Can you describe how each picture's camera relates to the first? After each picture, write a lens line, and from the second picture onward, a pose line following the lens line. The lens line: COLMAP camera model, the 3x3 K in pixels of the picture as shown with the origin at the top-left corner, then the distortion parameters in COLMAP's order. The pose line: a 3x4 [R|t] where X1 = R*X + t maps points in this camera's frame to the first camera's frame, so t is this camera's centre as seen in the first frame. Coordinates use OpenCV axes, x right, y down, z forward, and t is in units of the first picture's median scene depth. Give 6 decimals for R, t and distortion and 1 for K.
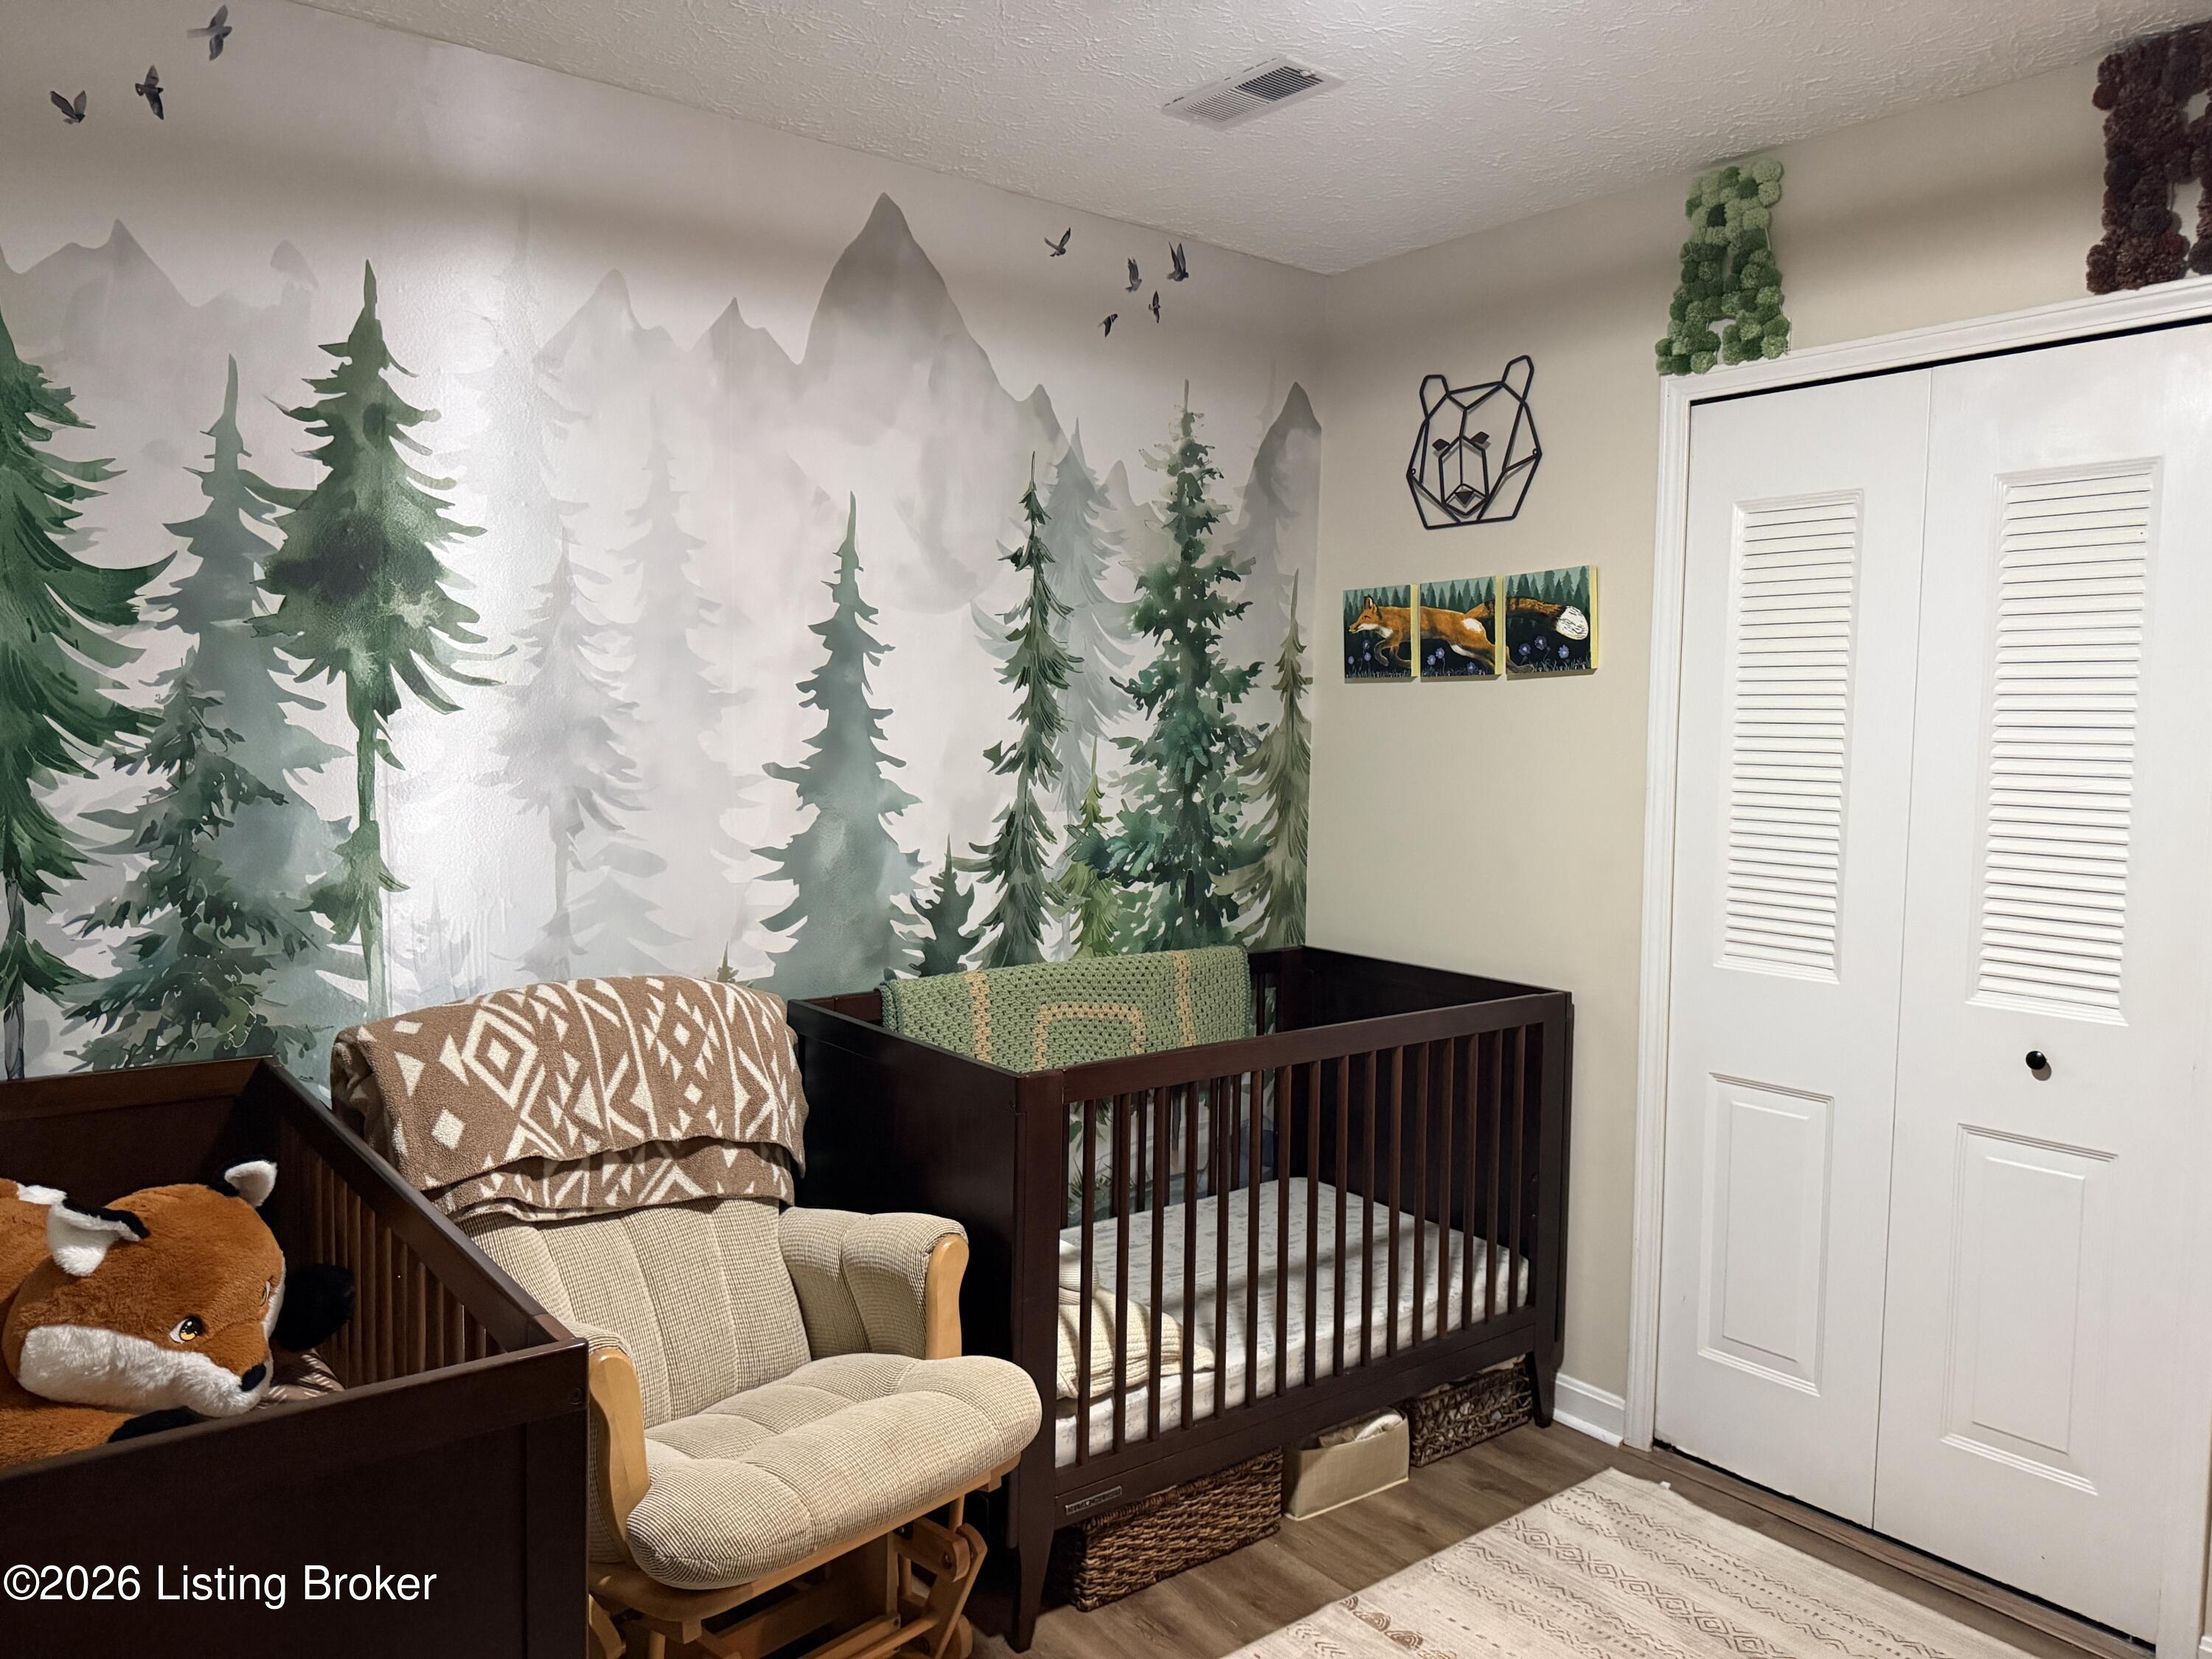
lens RADIAL K [[1543.9, 0, 1168.4], [0, 1543.9, 826.1], [0, 0, 1]] dist [0.059371, -0.079358]
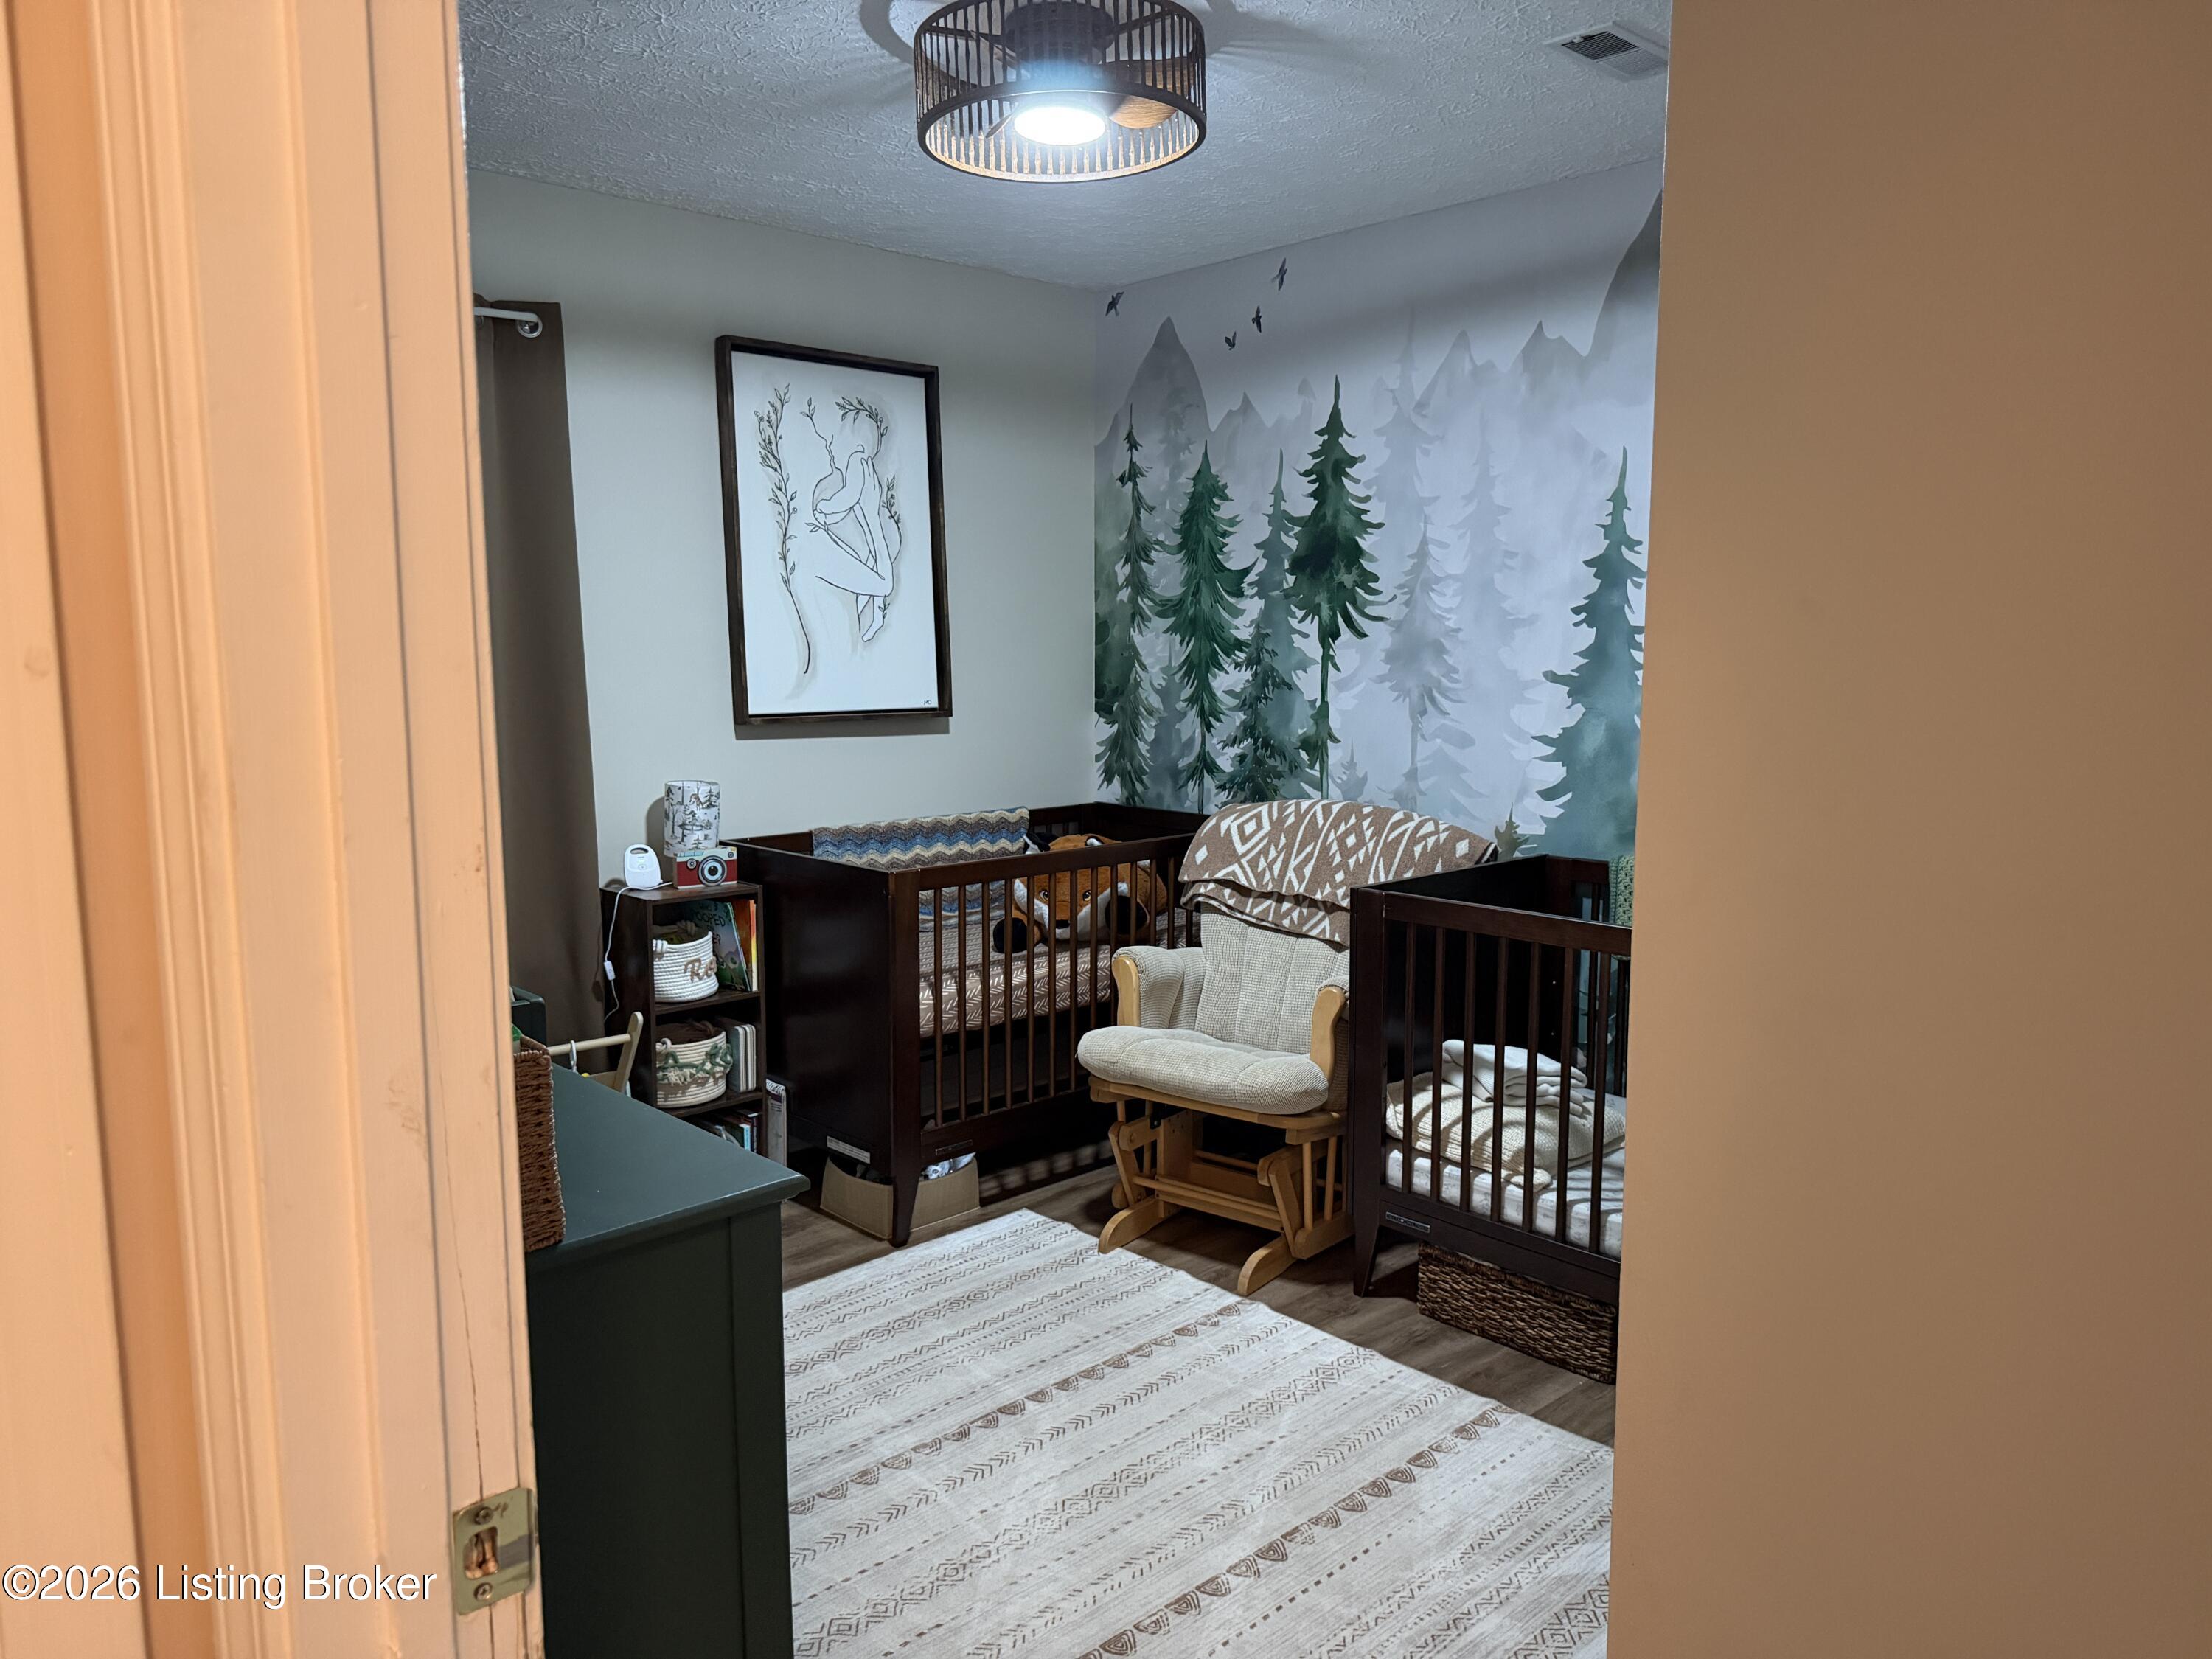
lens RADIAL K [[1543.9, 0, 1100.6], [0, 1543.9, 850.3], [0, 0, 1]] dist [0.059371, -0.079358]
pose [[0.071026, 0.112845, -0.991071, 1.200163], [-0.065783, 0.991947, 0.108230, -0.008420], [0.995303, 0.057508, 0.077877, 0.613828]]
